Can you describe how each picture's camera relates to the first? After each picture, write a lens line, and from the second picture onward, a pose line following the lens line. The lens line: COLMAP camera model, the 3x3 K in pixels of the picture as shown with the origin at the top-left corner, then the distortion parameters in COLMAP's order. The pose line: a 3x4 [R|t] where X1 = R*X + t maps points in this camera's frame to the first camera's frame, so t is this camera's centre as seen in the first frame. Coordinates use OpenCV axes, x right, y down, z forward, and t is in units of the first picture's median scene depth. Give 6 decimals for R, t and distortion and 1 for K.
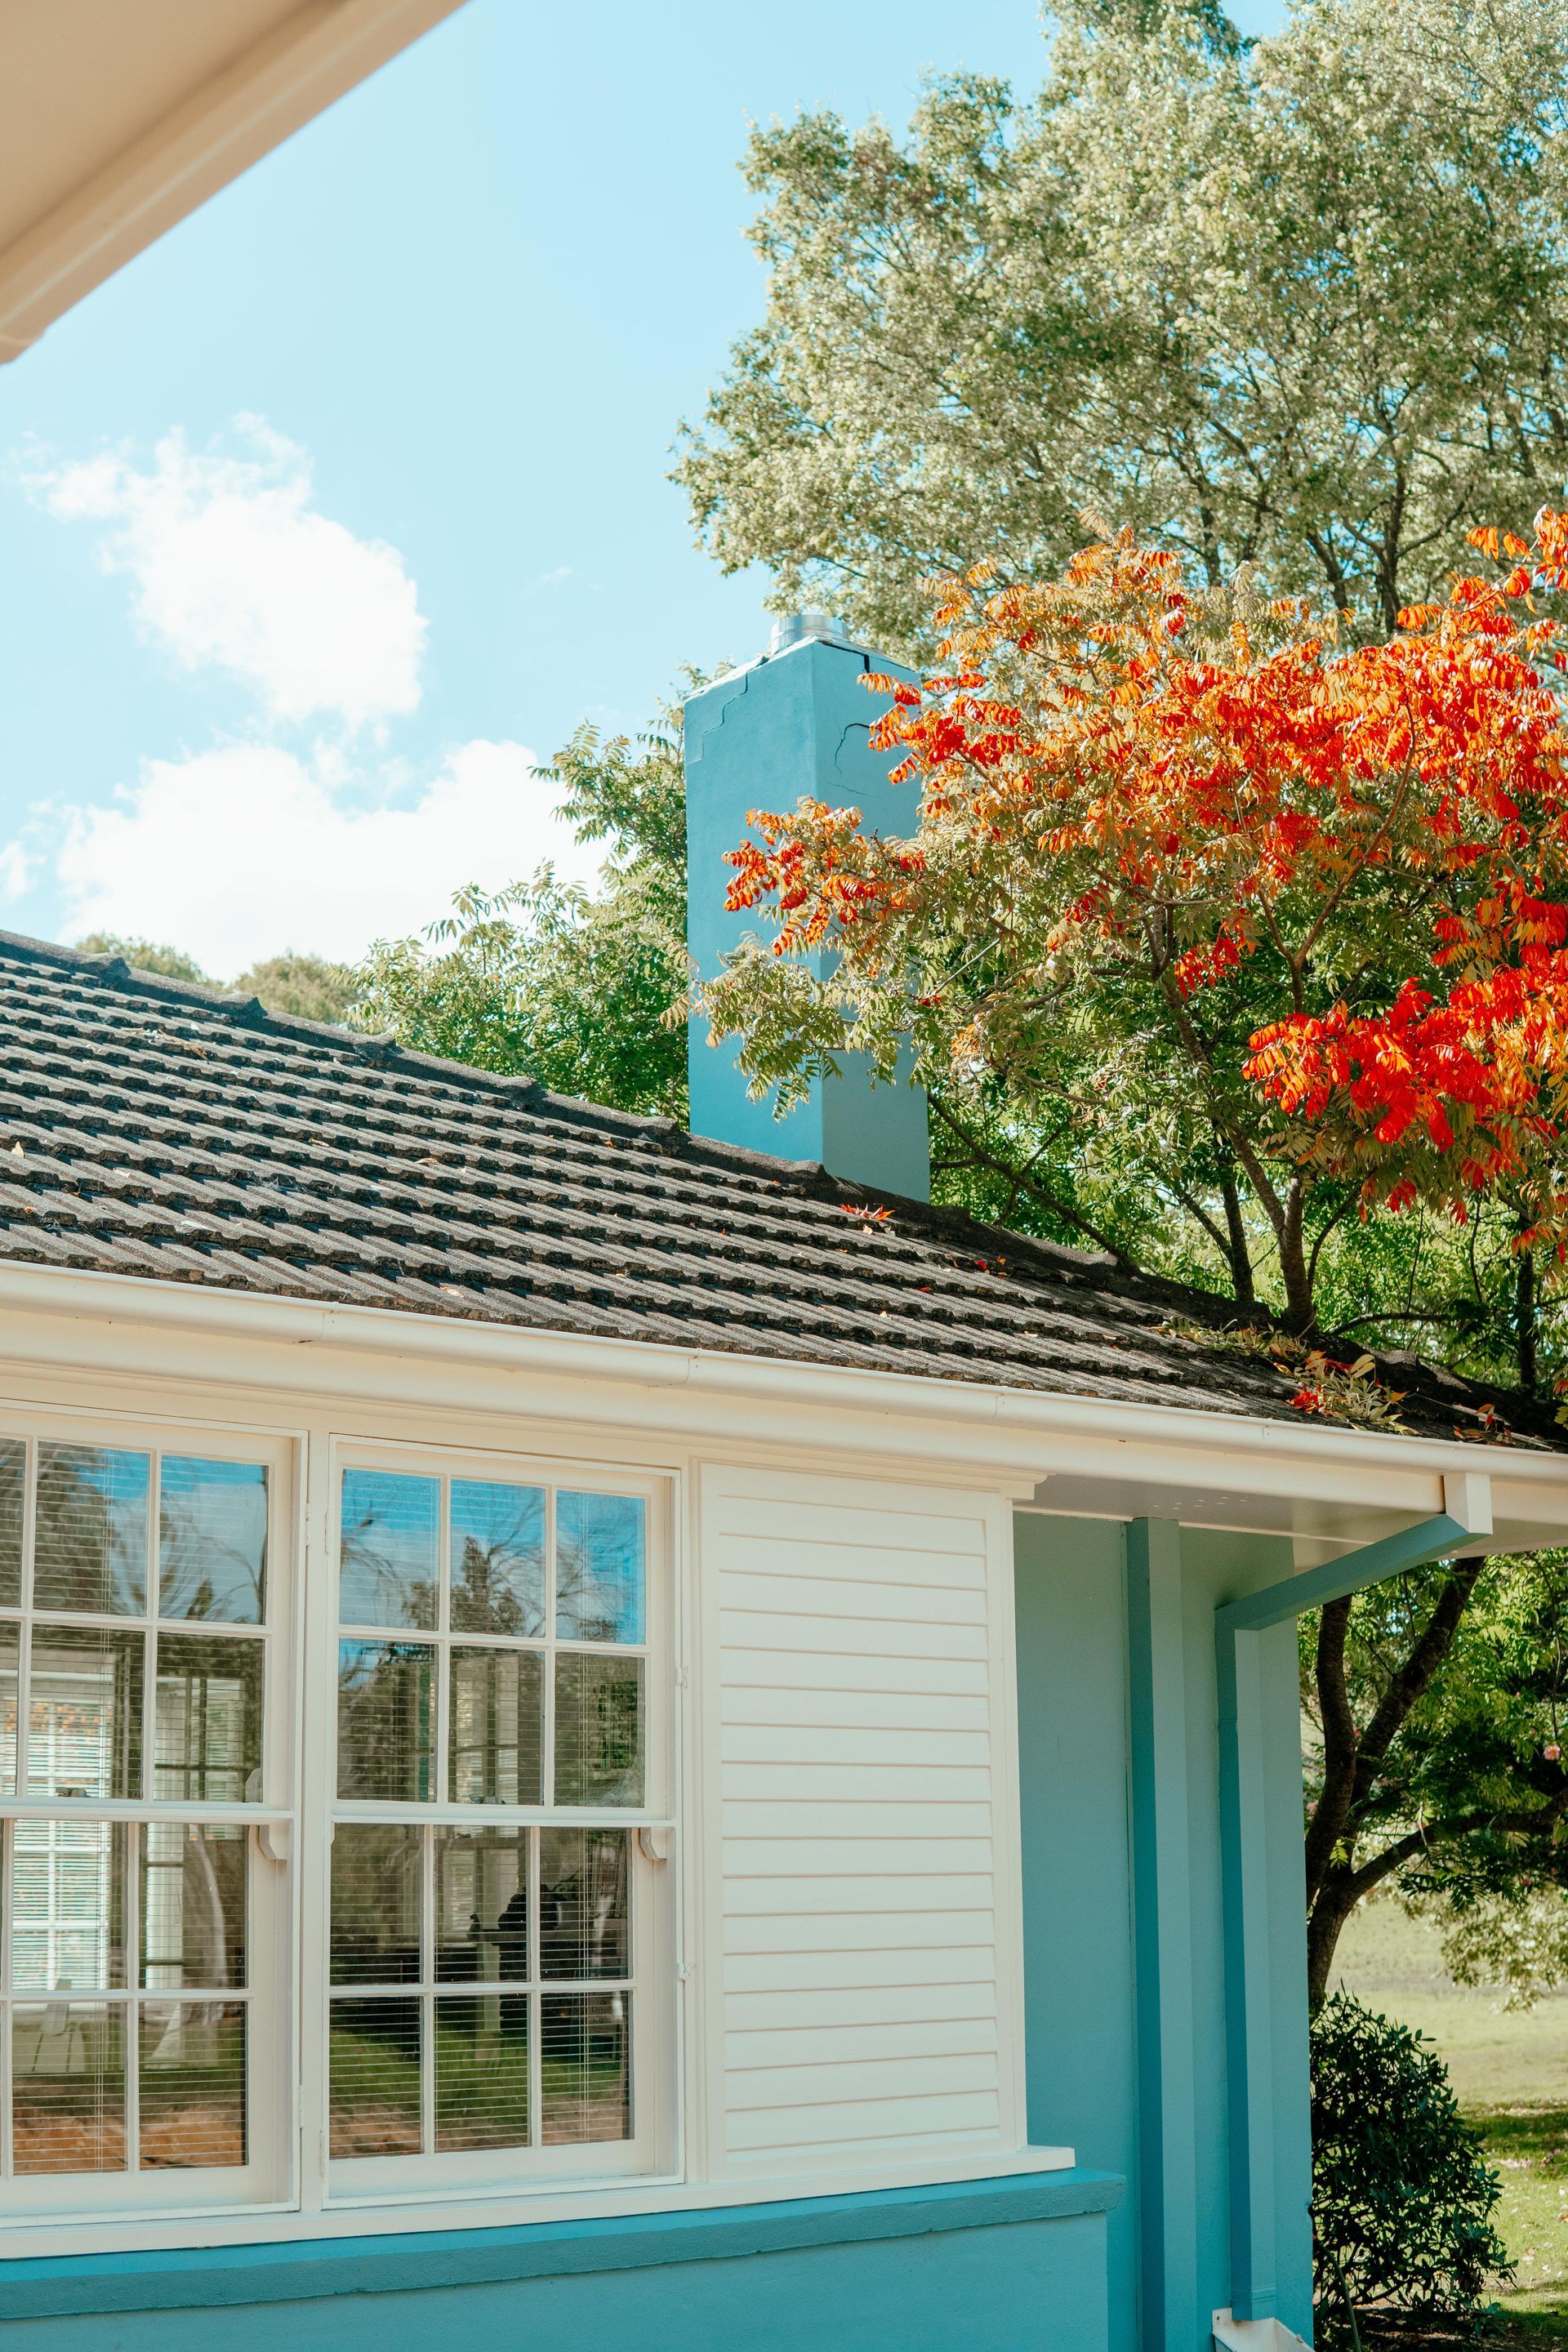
lens RADIAL K [[3162.9, 0, 775.0], [0, 3162.9, 1203.7], [0, 0, 1]] dist [-0.175895, -0.166340]
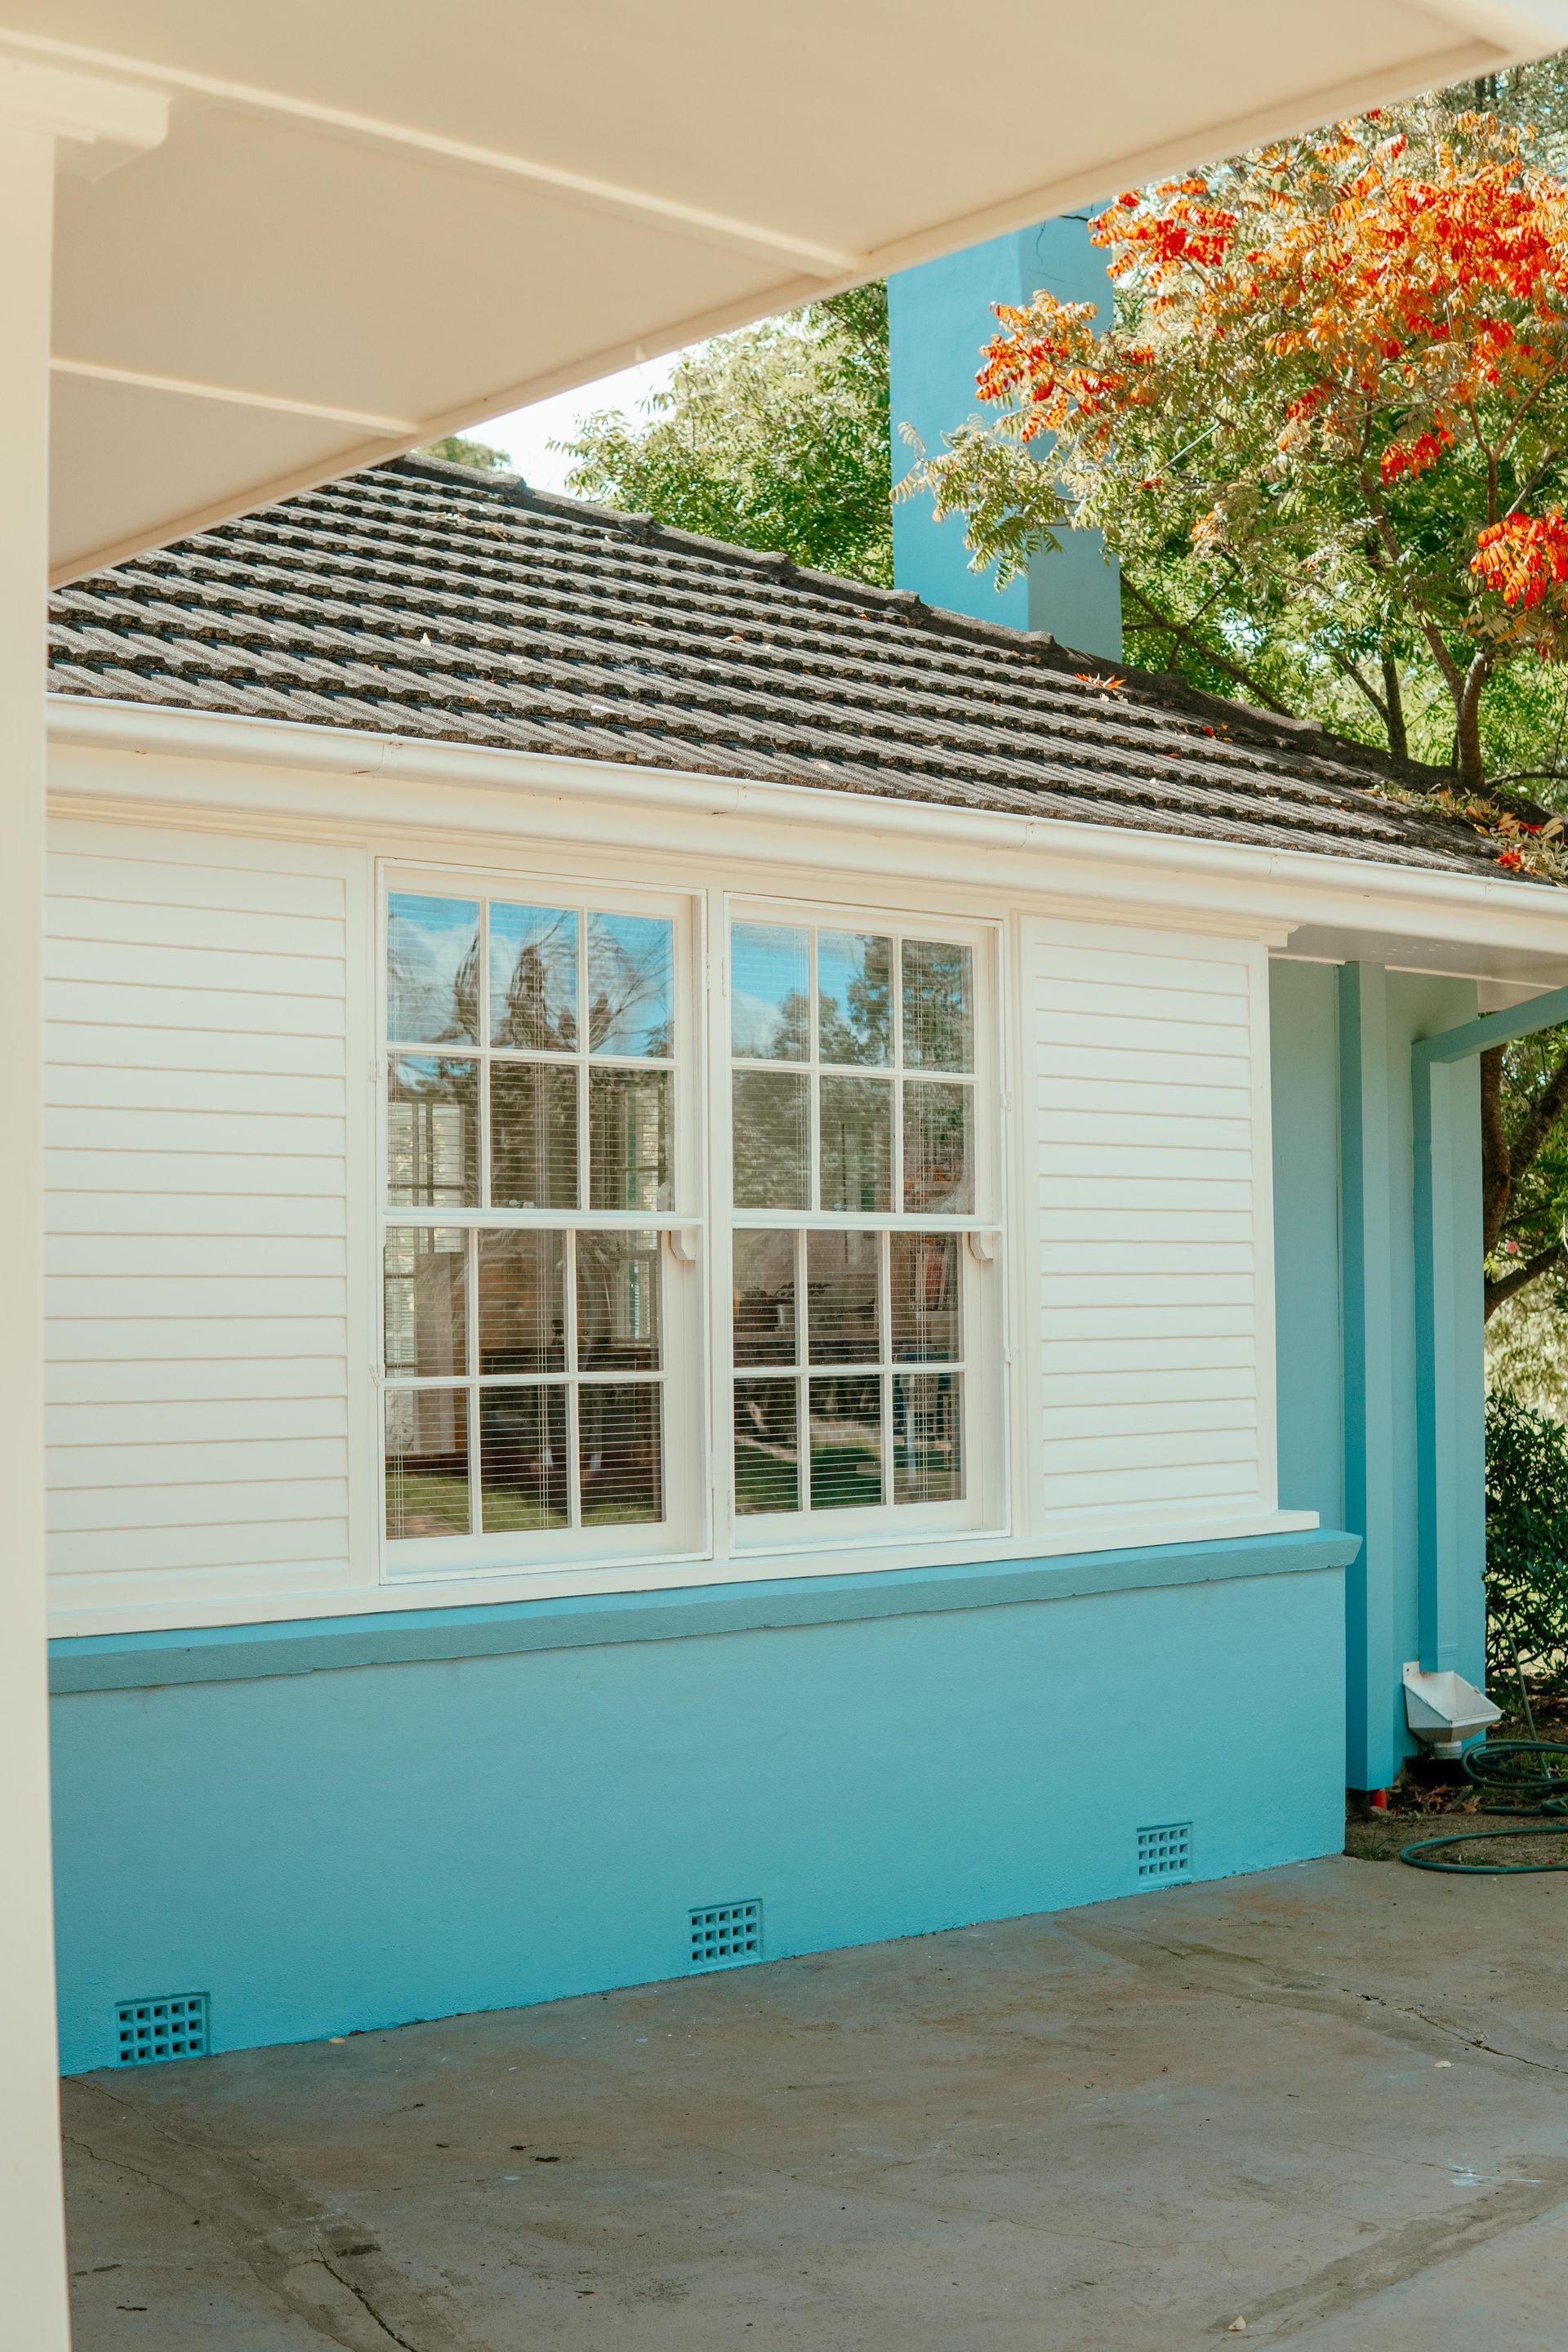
lens RADIAL K [[3162.9, 0, 775.0], [0, 3162.9, 1203.7], [0, 0, 1]] dist [-0.175895, -0.166340]
pose [[0.999997, 0.001528, 0.001729, -0.087720], [-0.001816, 0.983485, 0.180981, -0.016393], [-0.001424, -0.180984, 0.983485, -0.106426]]
